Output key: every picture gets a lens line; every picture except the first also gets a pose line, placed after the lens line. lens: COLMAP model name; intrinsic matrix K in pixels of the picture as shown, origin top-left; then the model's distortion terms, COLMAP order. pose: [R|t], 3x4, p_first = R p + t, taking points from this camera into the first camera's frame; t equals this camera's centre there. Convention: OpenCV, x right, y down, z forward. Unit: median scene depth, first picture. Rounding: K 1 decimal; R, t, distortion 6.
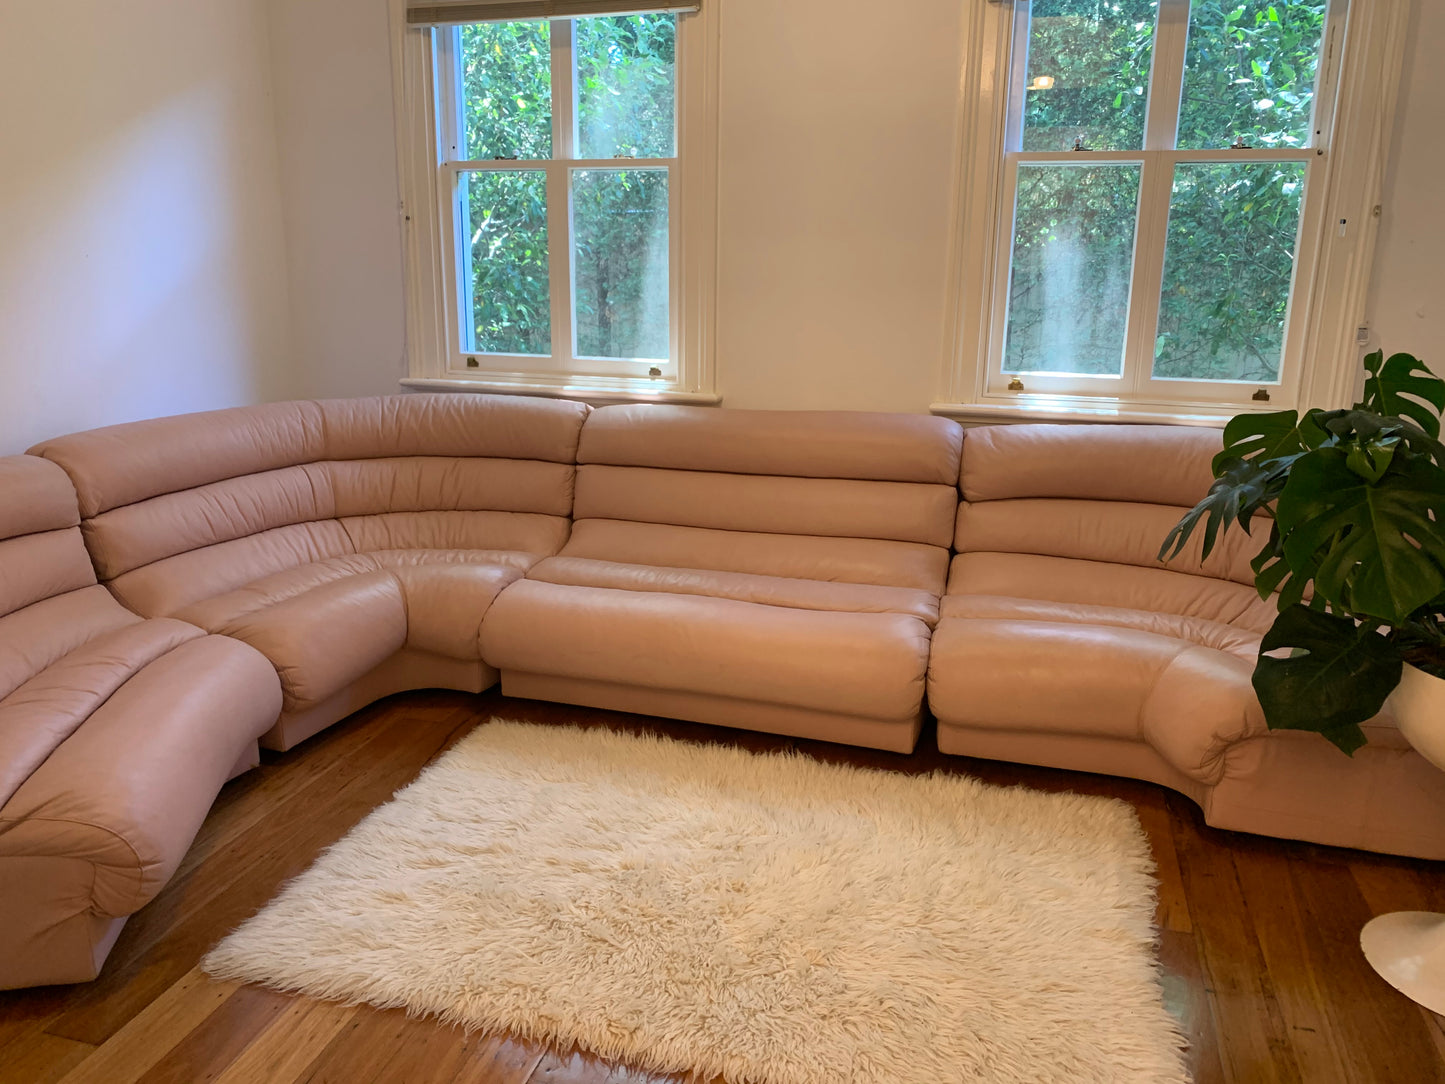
lens RADIAL K [[1094.5, 0, 725.9], [0, 1094.5, 532.9], [0, 0, 1]] dist [0.047376, -0.062103]
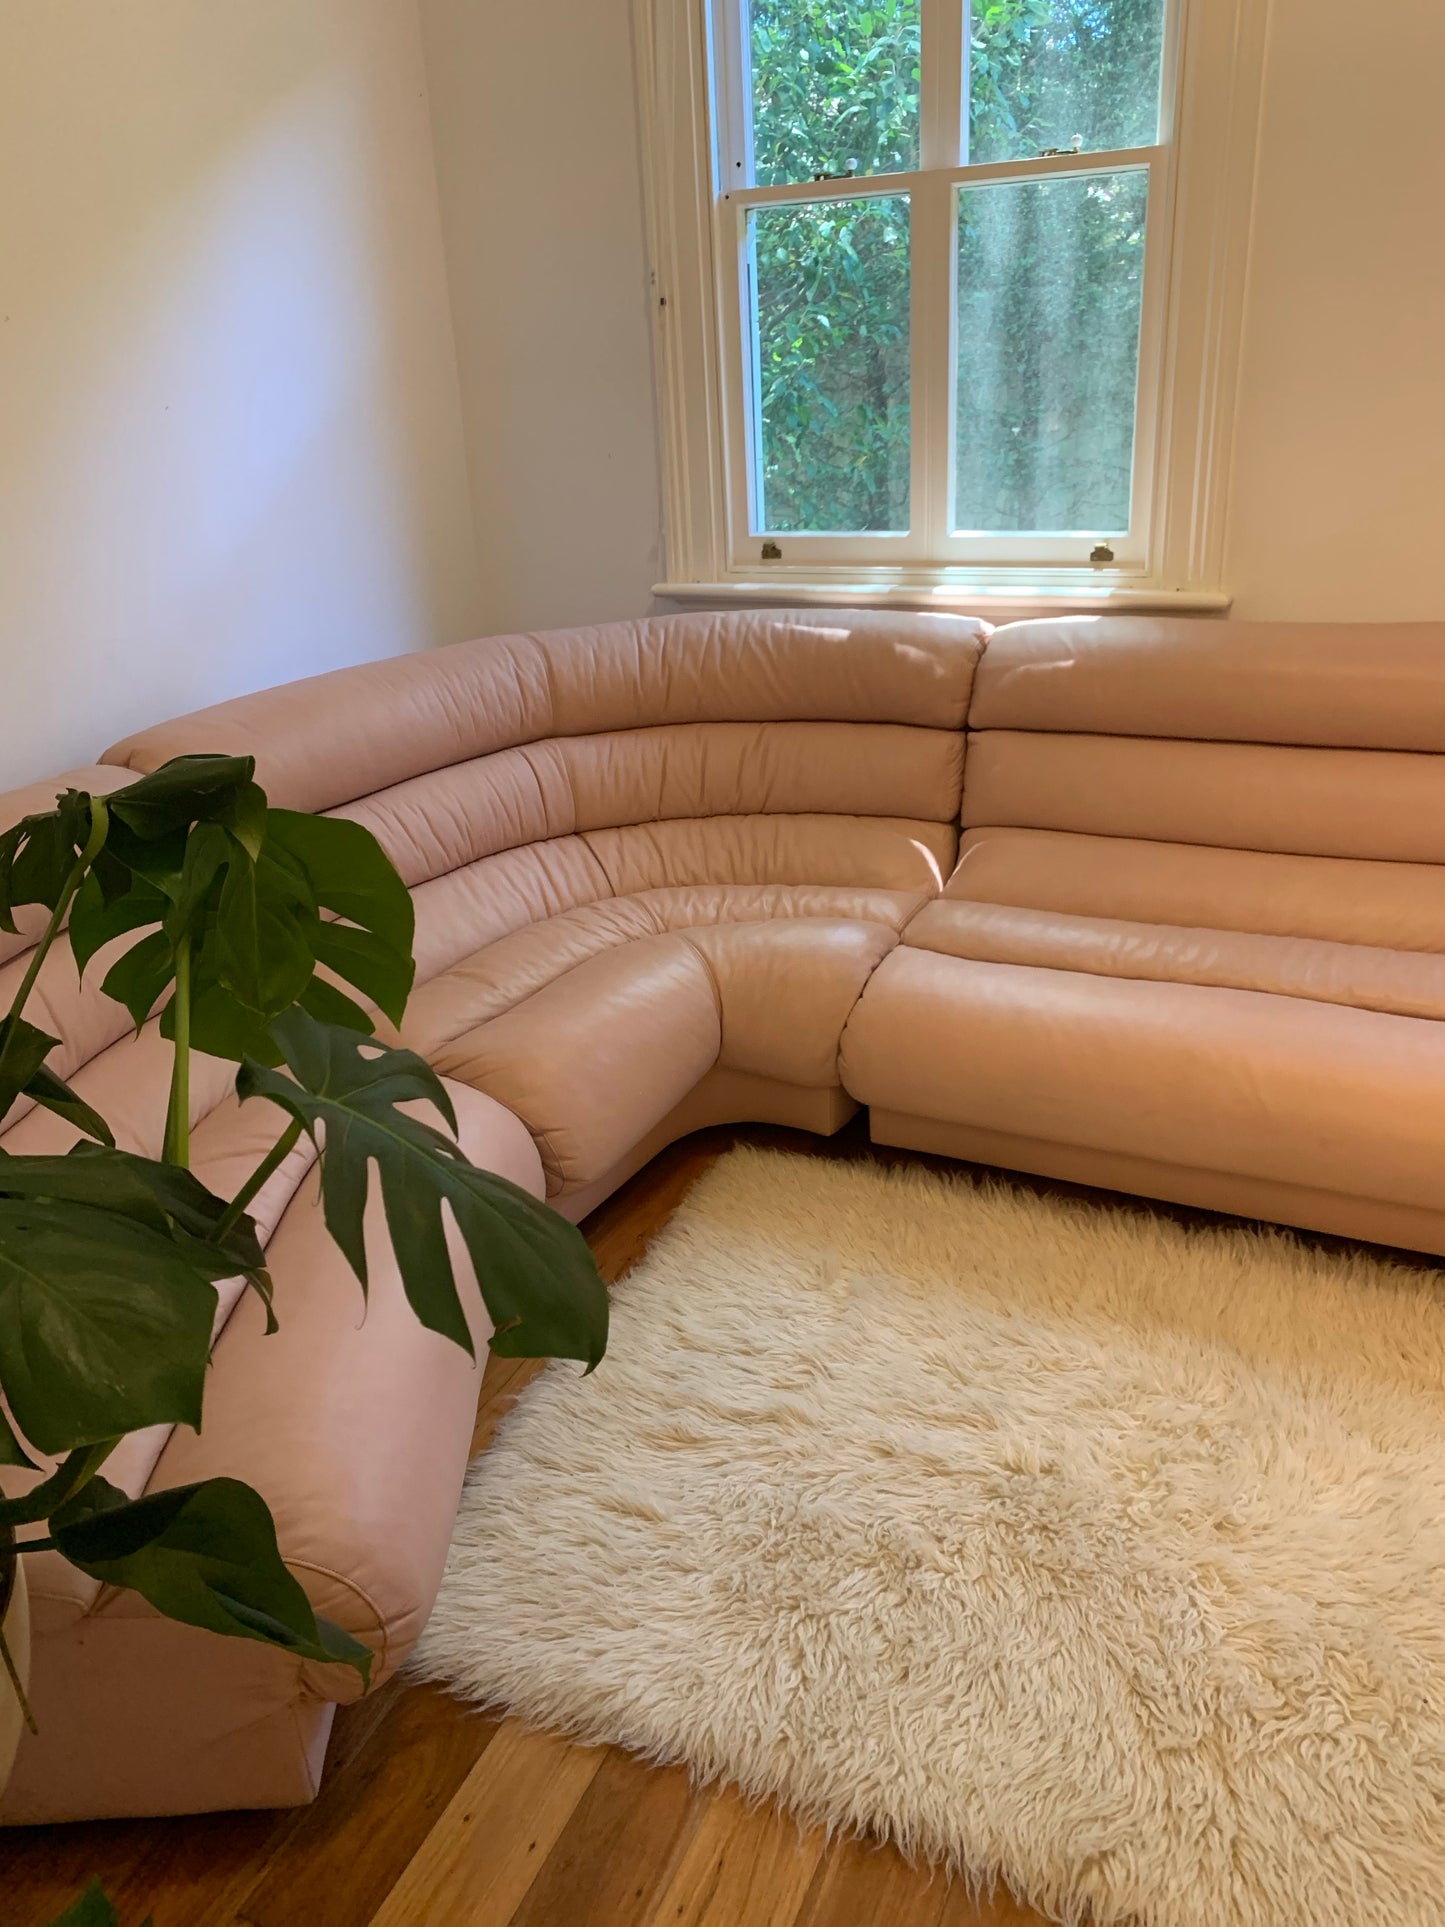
lens RADIAL K [[1459.6, 0, 724.4], [0, 1459.6, 961.7], [0, 0, 1]] dist [0.047376, -0.062103]
pose [[0.986083, 0.003397, -0.166220, -0.150807], [0.022254, 0.988097, 0.152215, -0.070018], [0.164758, -0.153796, 0.974270, 0.232550]]
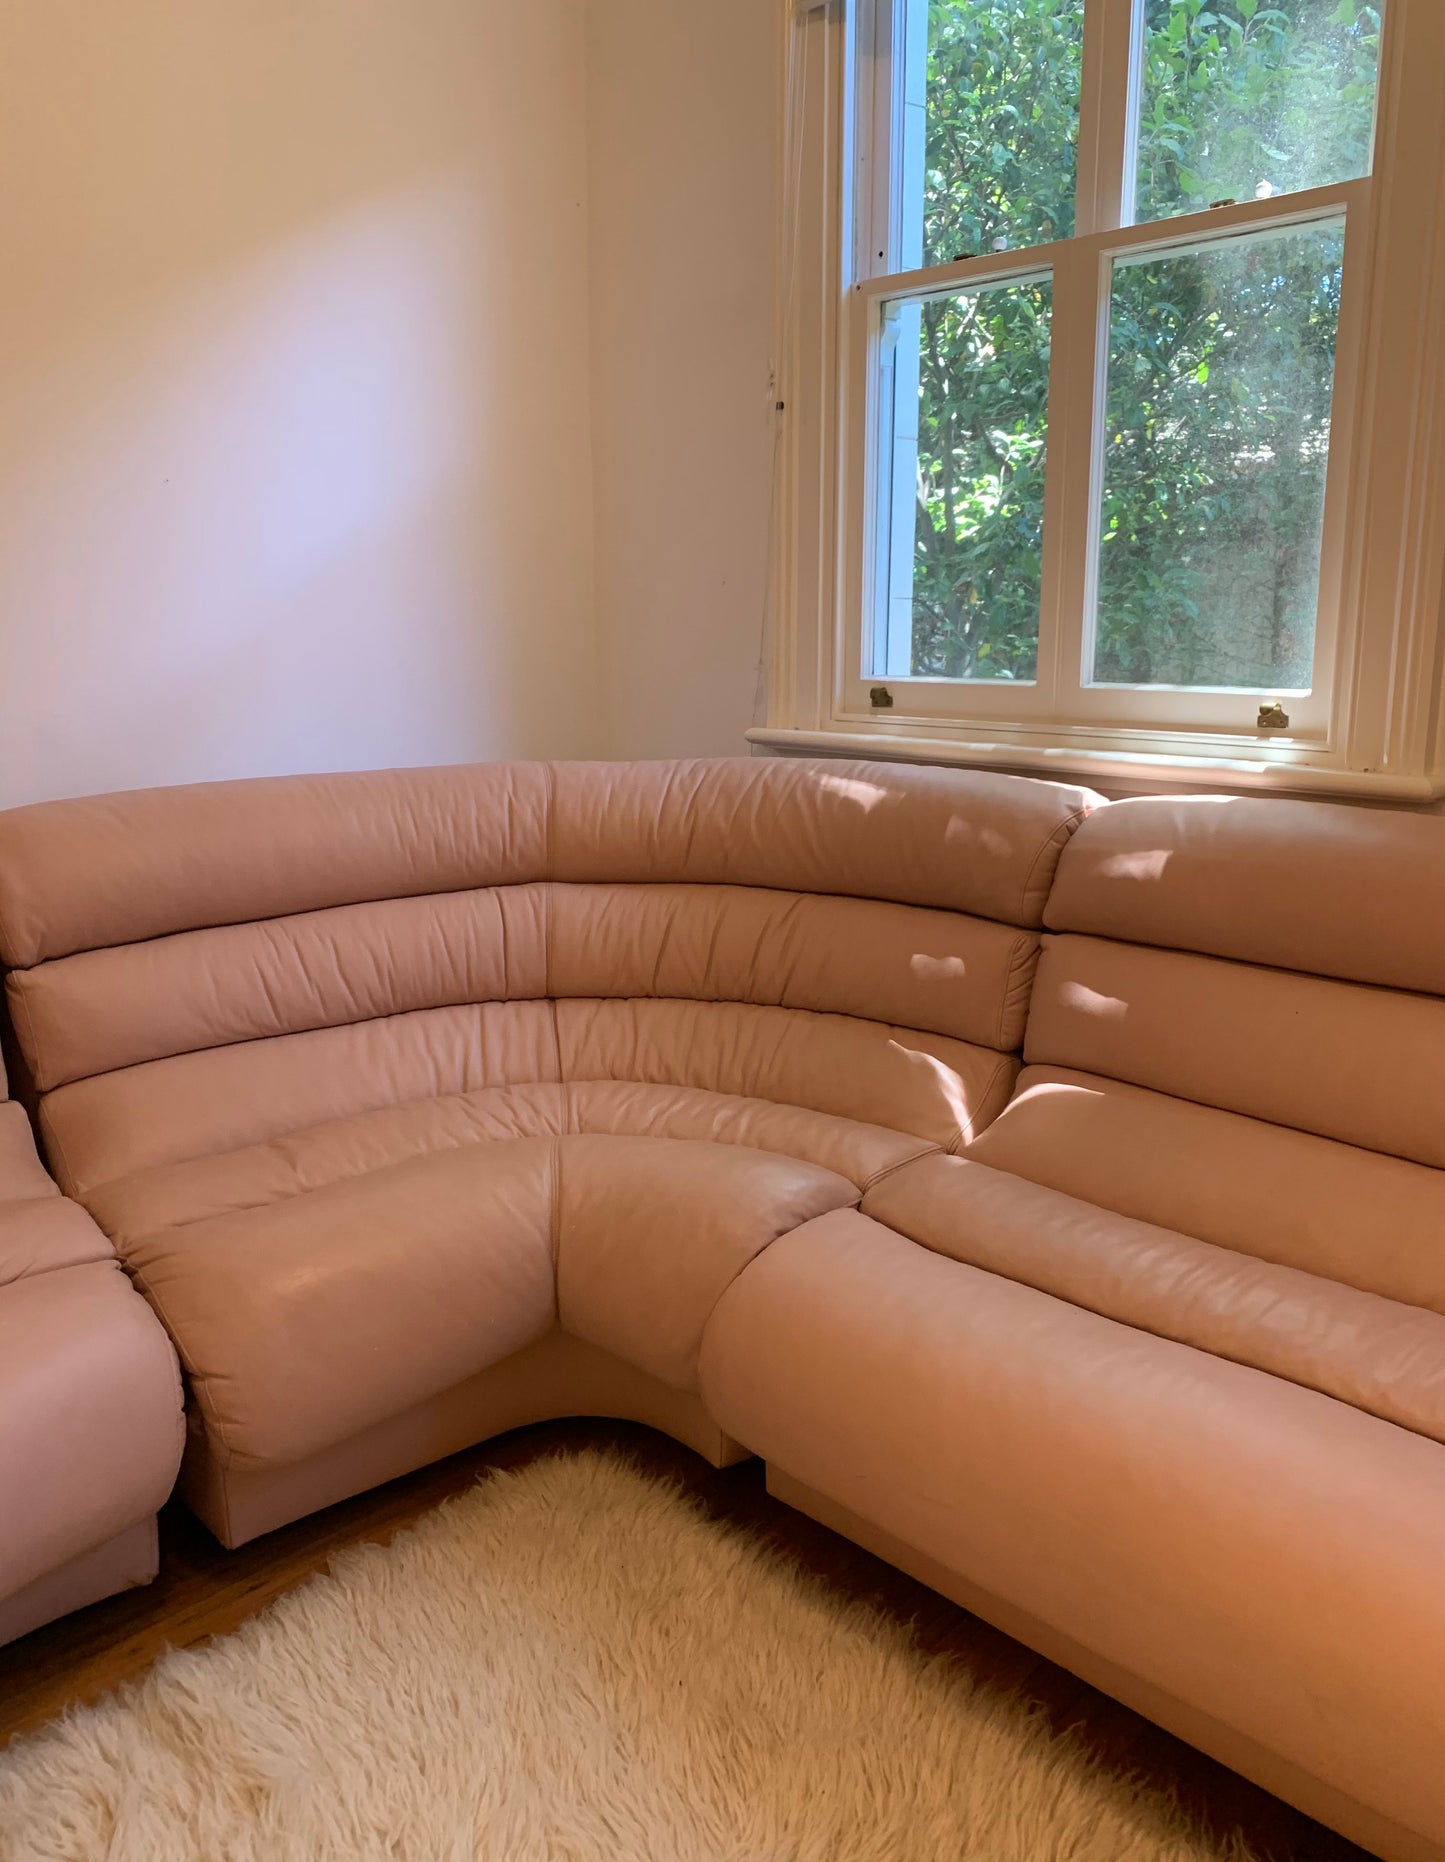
lens RADIAL K [[1455.2, 0, 721.0], [0, 1455.2, 896.8], [0, 0, 1]] dist [0.057015, -0.076465]
pose [[0.877857, 0.078762, -0.472402, 0.021202], [-0.099989, 0.994788, -0.019950, -0.058370], [0.468369, 0.064749, 0.881157, 0.495833]]
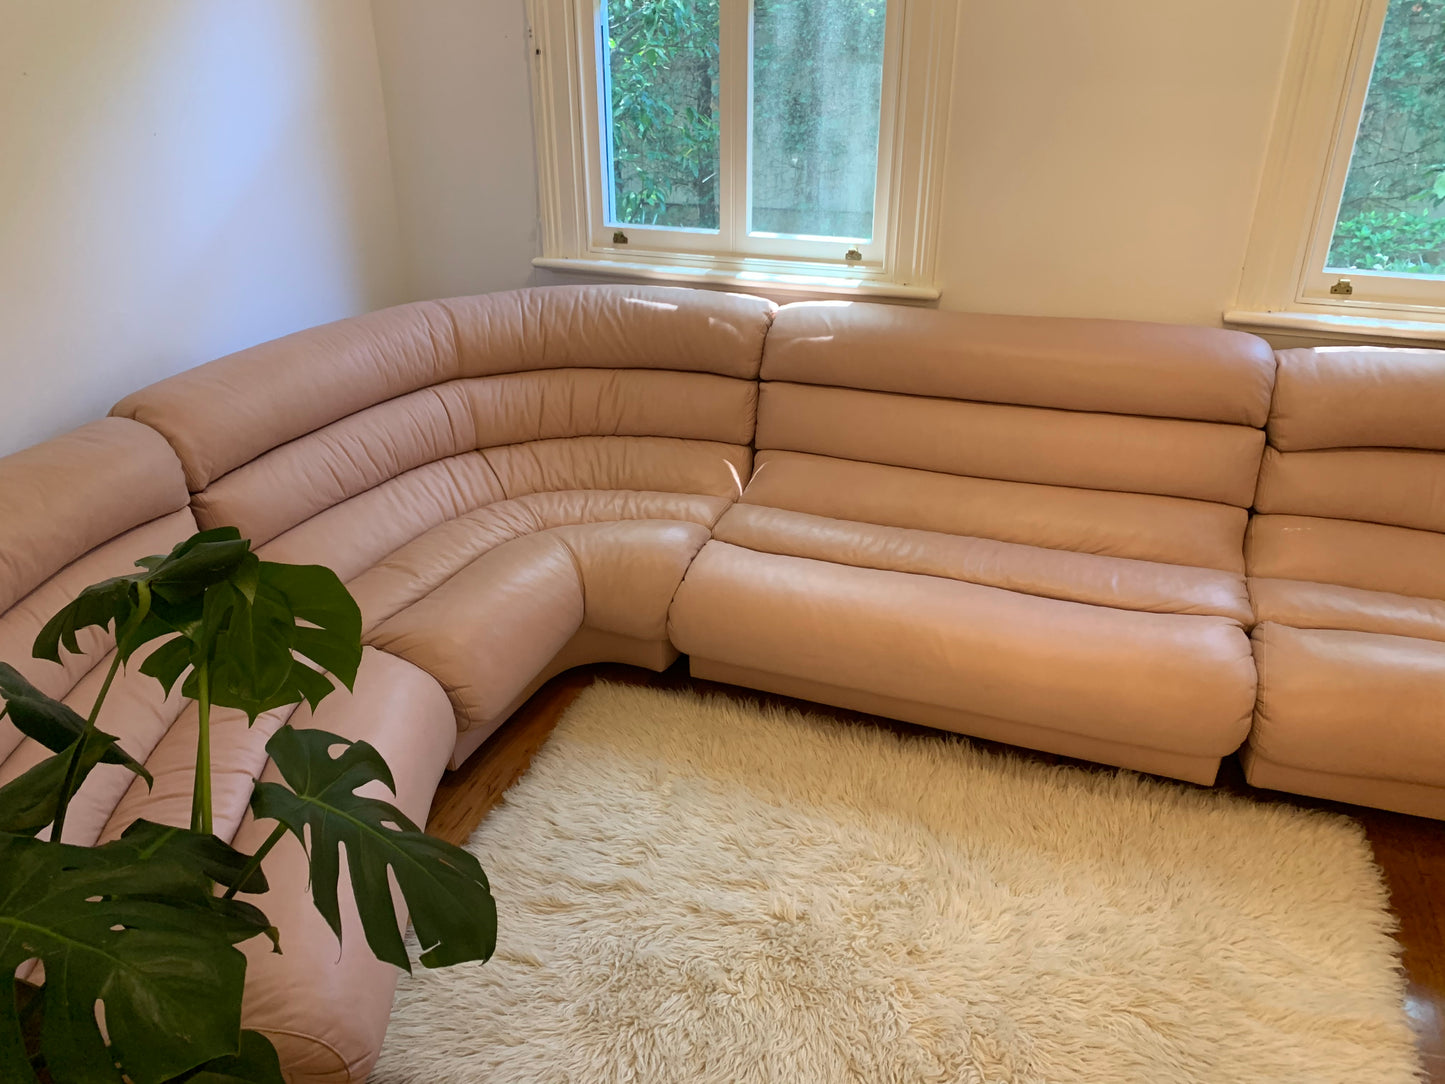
lens RADIAL K [[1094.5, 0, 728.5], [0, 1094.5, 537.4], [0, 0, 1]] dist [0.047376, -0.062103]
pose [[0.998942, 0.009012, -0.045098, -0.137108], [0.000816, 0.976984, 0.213311, -0.136952], [0.045982, -0.213122, 0.975943, 0.199296]]
